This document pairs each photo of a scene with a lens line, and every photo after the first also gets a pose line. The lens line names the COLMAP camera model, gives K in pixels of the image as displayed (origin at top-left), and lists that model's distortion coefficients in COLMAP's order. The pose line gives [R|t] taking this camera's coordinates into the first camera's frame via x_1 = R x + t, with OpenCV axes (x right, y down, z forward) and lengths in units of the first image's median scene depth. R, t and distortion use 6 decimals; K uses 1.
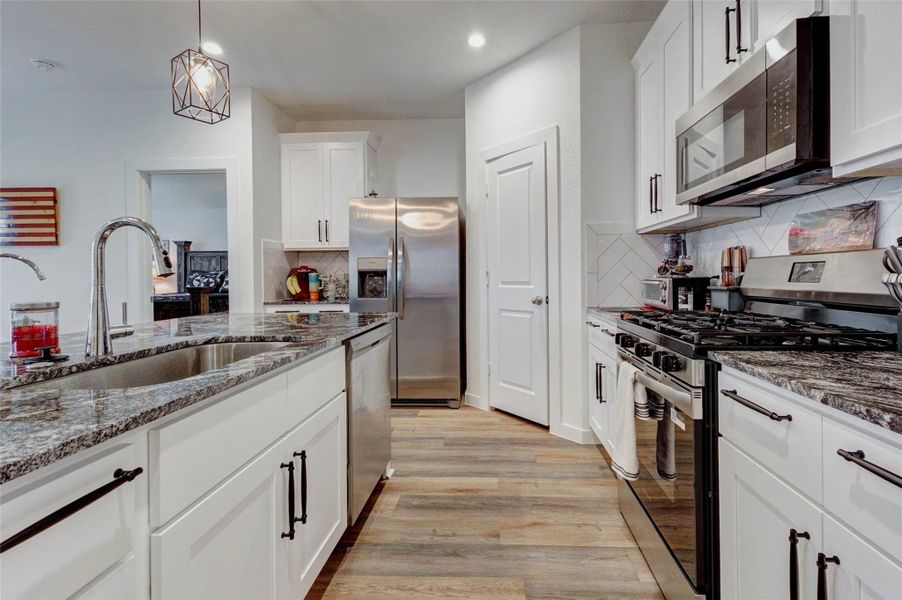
lens RADIAL K [[395.7, 0, 477.3], [0, 395.7, 277.0], [0, 0, 1]] dist [0.014709, -0.004143]
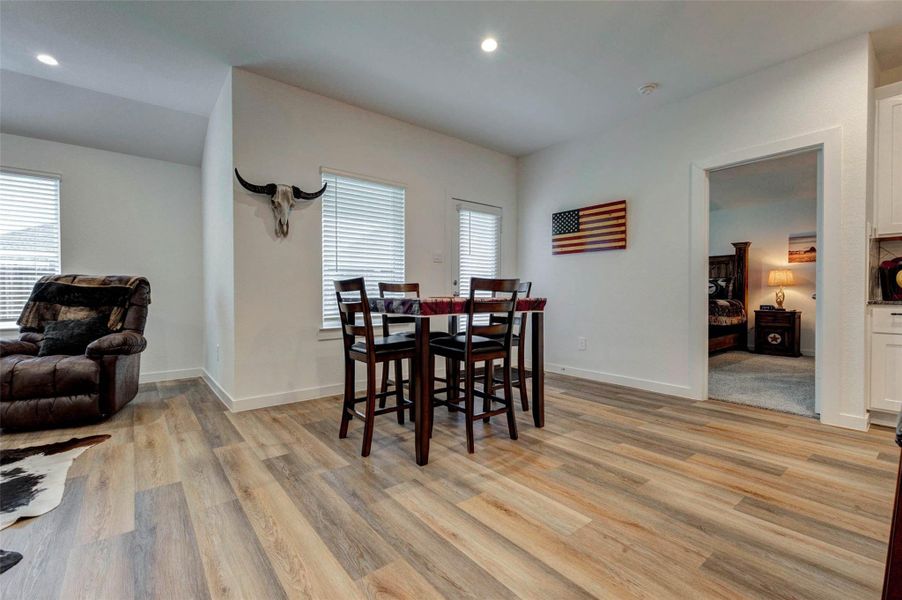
lens RADIAL K [[395.7, 0, 459.3], [0, 395.7, 295.3], [0, 0, 1]] dist [0.014709, -0.004143]
pose [[0.662871, 0.014066, -0.748601, -0.491374], [-0.012928, 0.999889, 0.007340, 0.057118], [0.748622, 0.004813, 0.662980, -0.147983]]
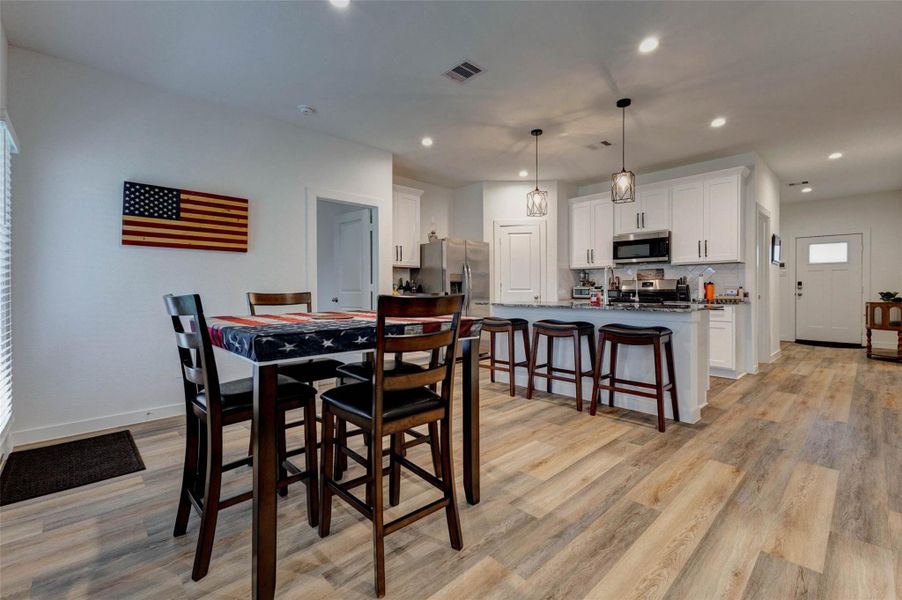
lens RADIAL K [[395.7, 0, 447.6], [0, 395.7, 291.9], [0, 0, 1]] dist [0.014709, -0.004143]
pose [[0.701707, 0.003406, 0.712458, -1.426117], [-0.000560, 0.999991, -0.004229, 0.032647], [-0.712466, 0.002568, 0.701702, -0.145595]]
